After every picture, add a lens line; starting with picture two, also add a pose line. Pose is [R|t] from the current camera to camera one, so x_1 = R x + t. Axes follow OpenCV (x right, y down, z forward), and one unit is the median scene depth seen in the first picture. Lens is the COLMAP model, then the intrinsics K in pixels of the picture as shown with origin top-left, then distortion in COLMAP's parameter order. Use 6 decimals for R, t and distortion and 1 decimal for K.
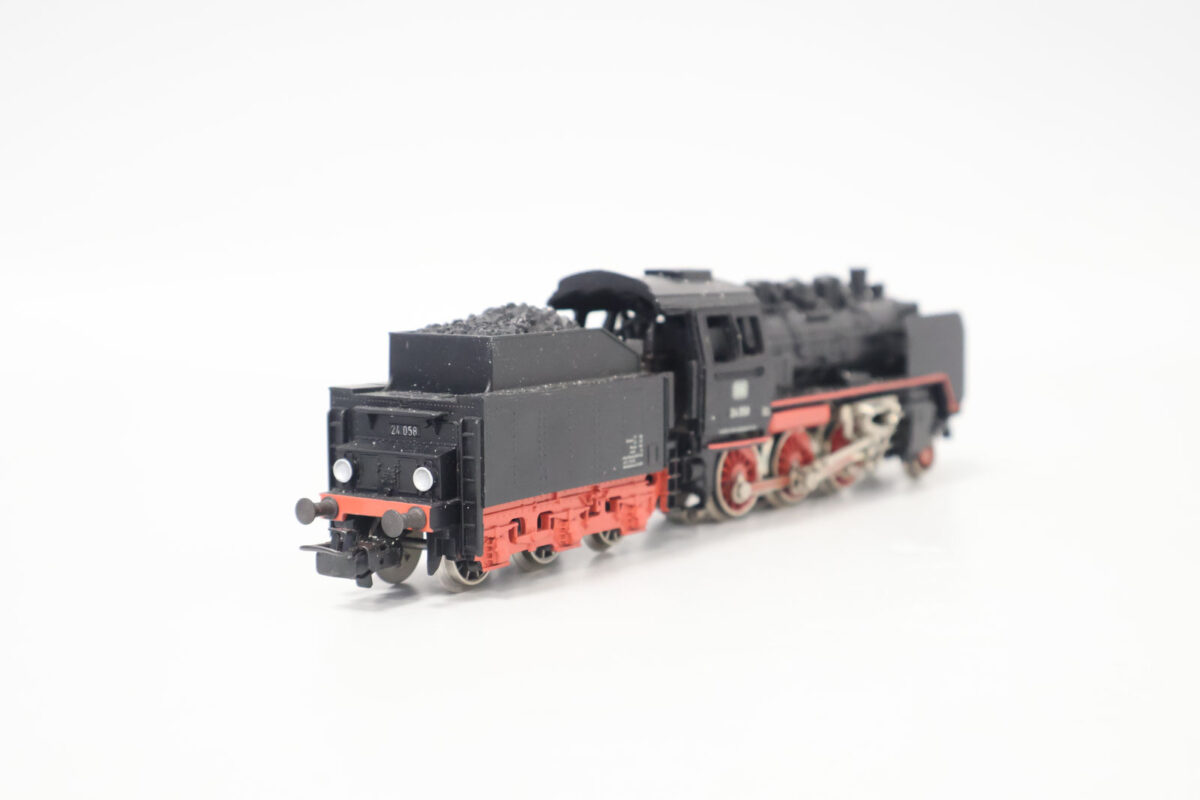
lens RADIAL K [[1618.6, 0, 600.0], [0, 1618.6, 400.0], [0, 0, 1]] dist [-0.009352, -0.006185]
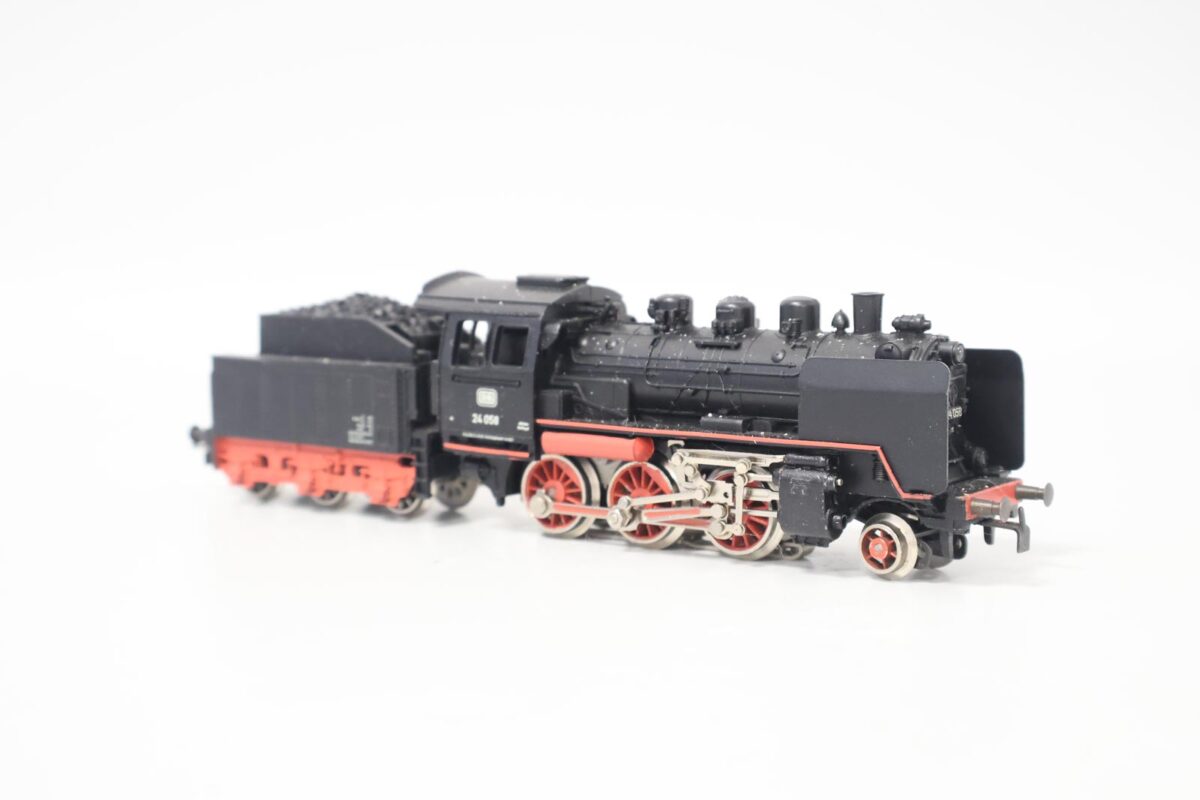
lens RADIAL K [[1618.6, 0, 600.0], [0, 1618.6, 400.0], [0, 0, 1]] dist [-0.009352, -0.006185]
pose [[0.092212, 0.109090, -0.989746, 1.167089], [-0.101708, 0.989814, 0.099622, -0.120108], [0.990531, 0.091479, 0.102368, 1.041567]]
